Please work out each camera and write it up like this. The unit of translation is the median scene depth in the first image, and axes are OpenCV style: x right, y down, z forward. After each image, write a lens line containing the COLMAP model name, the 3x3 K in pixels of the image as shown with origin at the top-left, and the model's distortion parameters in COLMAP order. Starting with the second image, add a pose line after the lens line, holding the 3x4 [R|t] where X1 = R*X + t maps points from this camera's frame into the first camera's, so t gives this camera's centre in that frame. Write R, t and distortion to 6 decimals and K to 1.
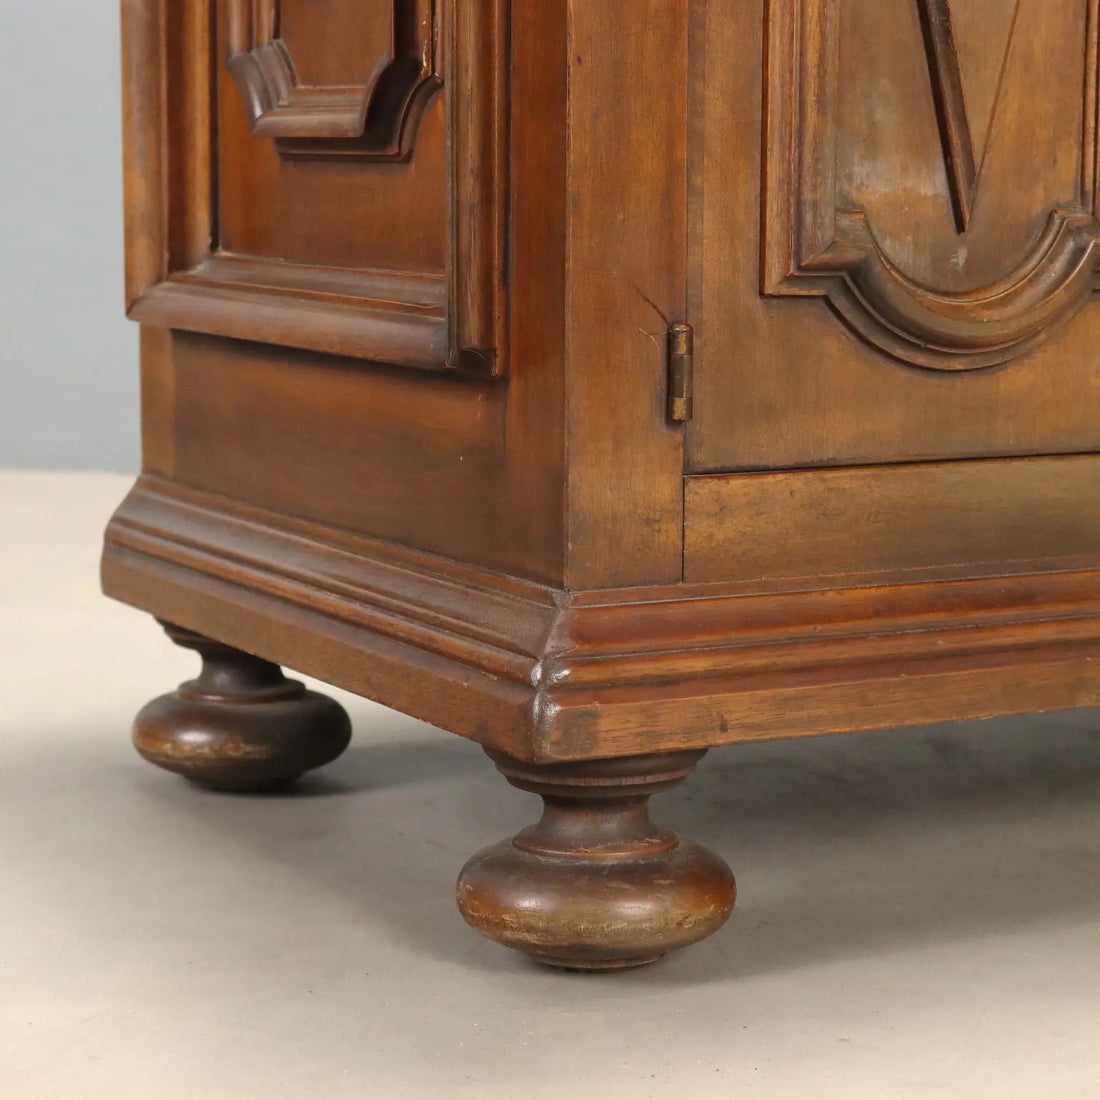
lens RADIAL K [[3044.0, 0, 550.0], [0, 3044.0, 550.0], [0, 0, 1]] dist [0.116422, -0.282147]
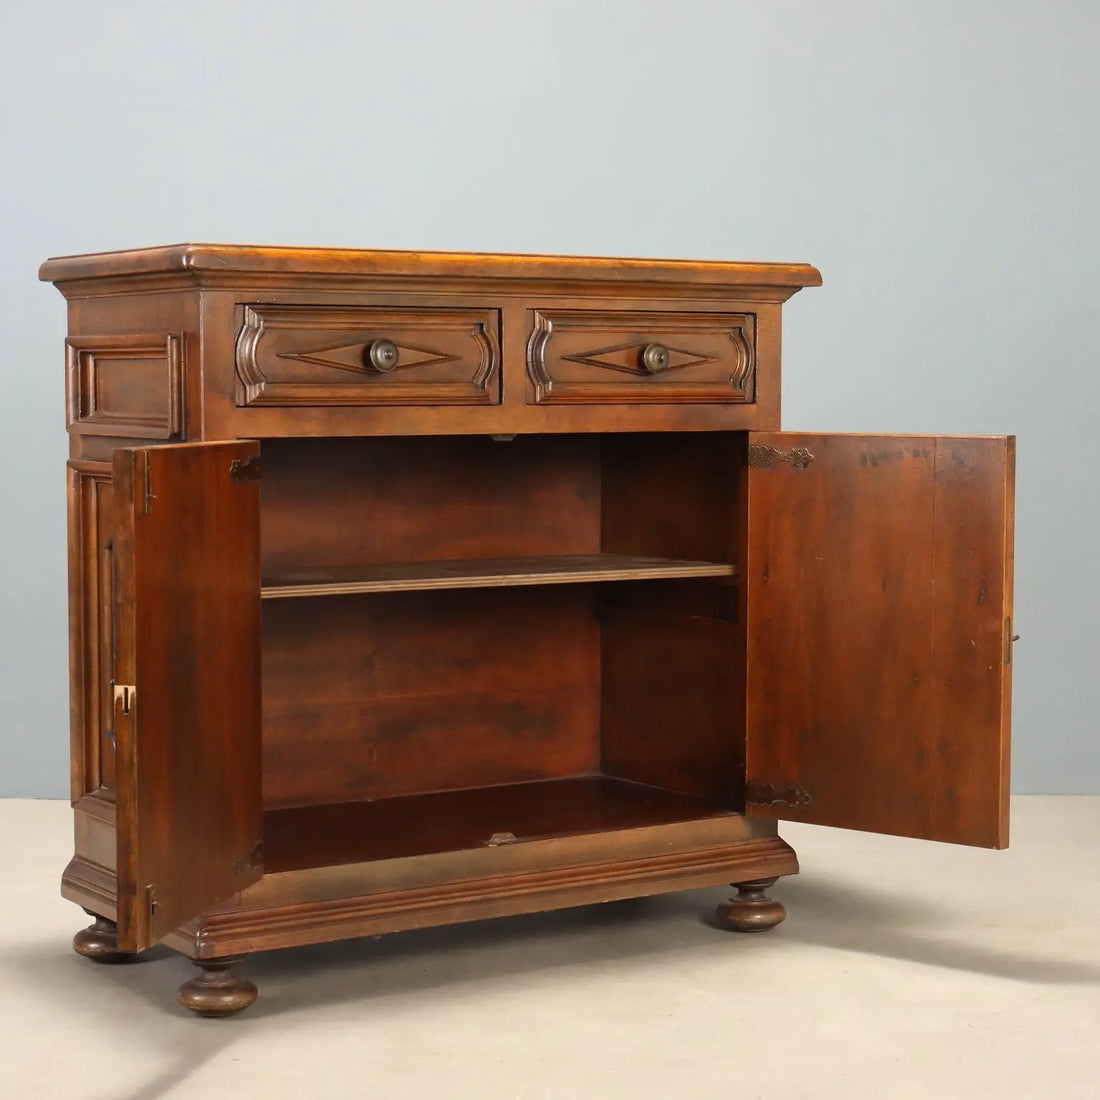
lens RADIAL K [[2407.8, 0, 550.0], [0, 2407.8, 550.0], [0, 0, 1]] dist [-0.027846, -0.088371]
pose [[0.994791, -0.008204, 0.101602, 0.119084], [0.014823, 0.997804, -0.064563, -0.213008], [-0.100850, 0.065733, 0.992728, -1.810465]]
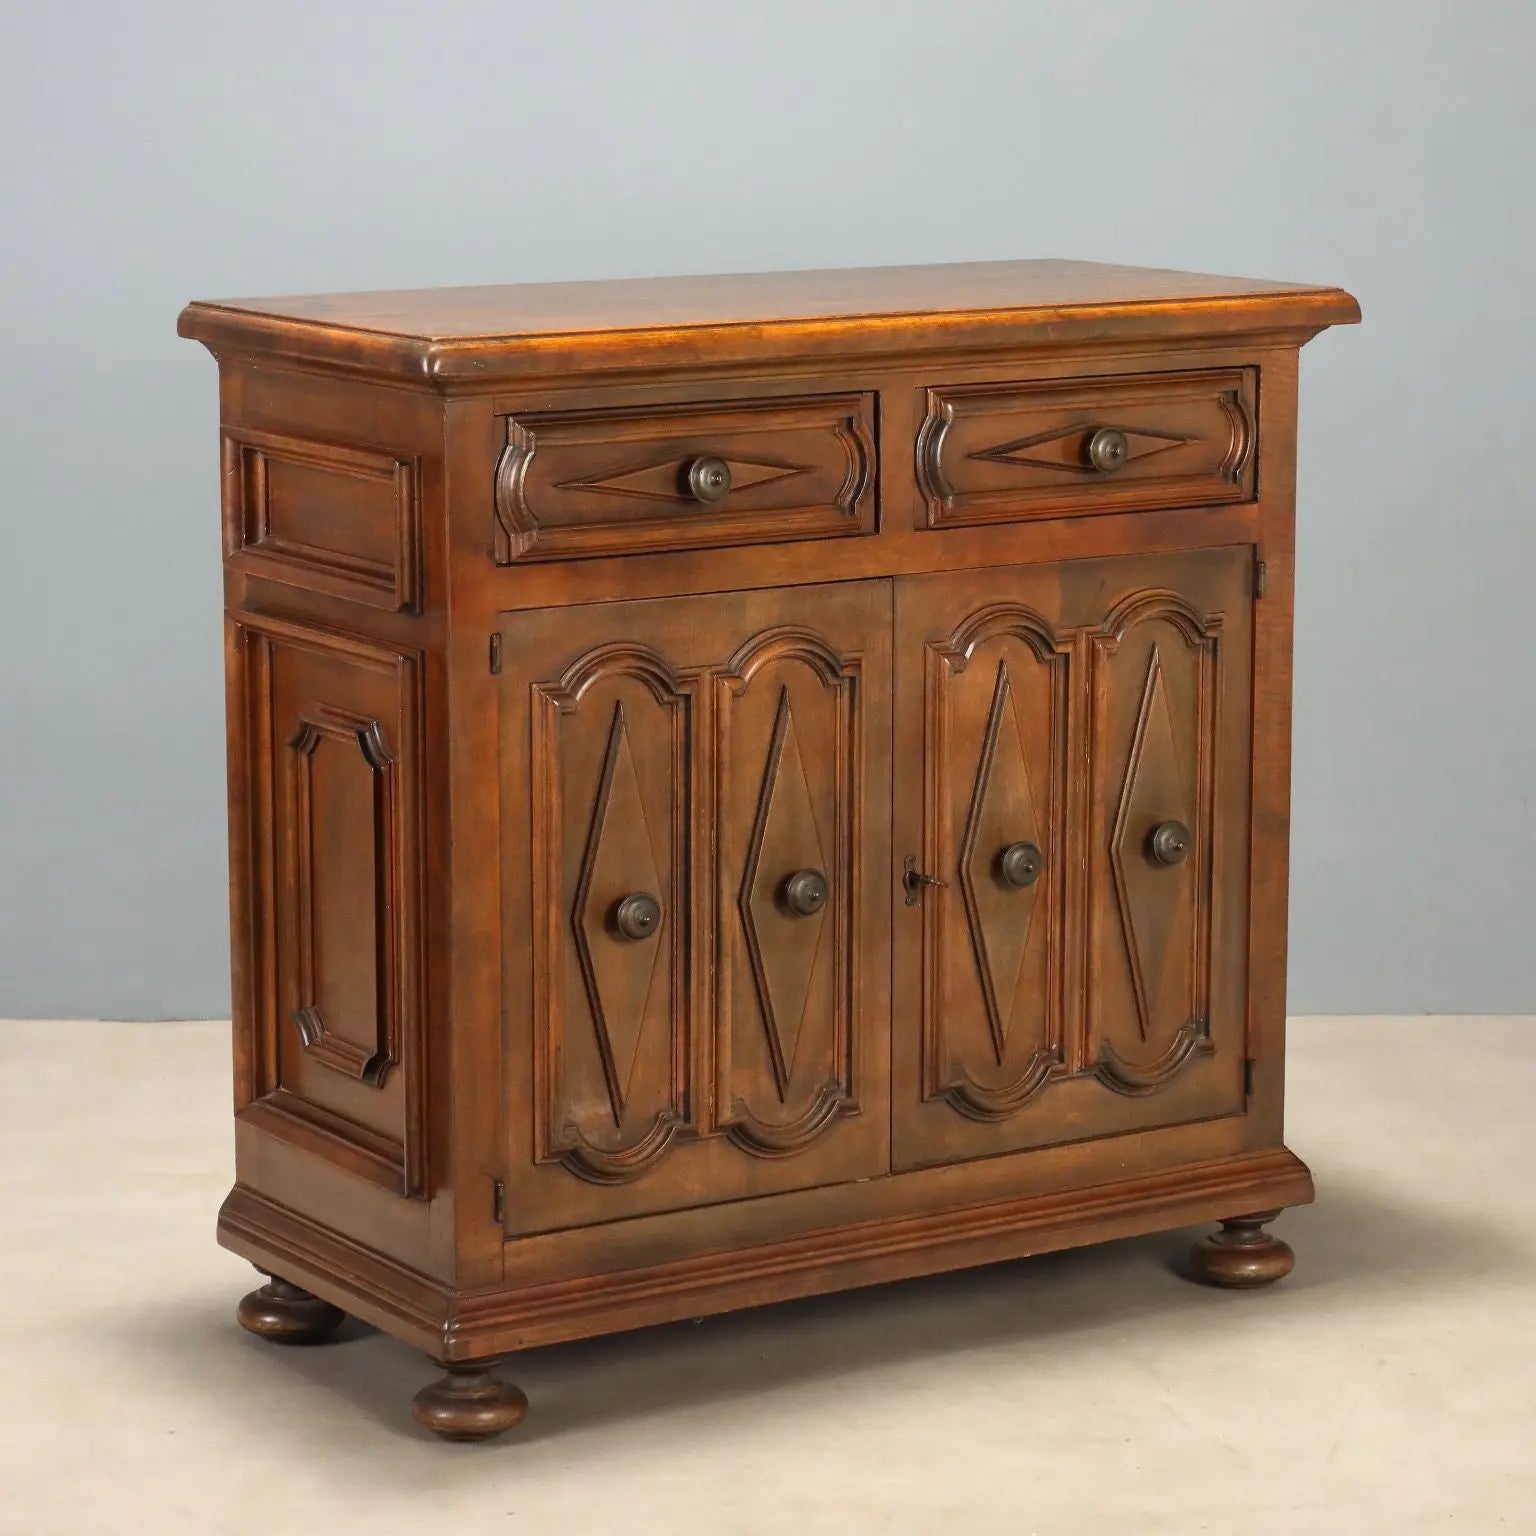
lens RADIAL K [[4679.9, 0, 768.0], [0, 4679.9, 768.0], [0, 0, 1]] dist [0.015984, -0.691434]
pose [[0.995960, -0.018288, 0.087916, -0.066766], [0.014475, 0.998935, 0.043819, -0.553952], [-0.088624, -0.042369, 0.995164, -2.692635]]
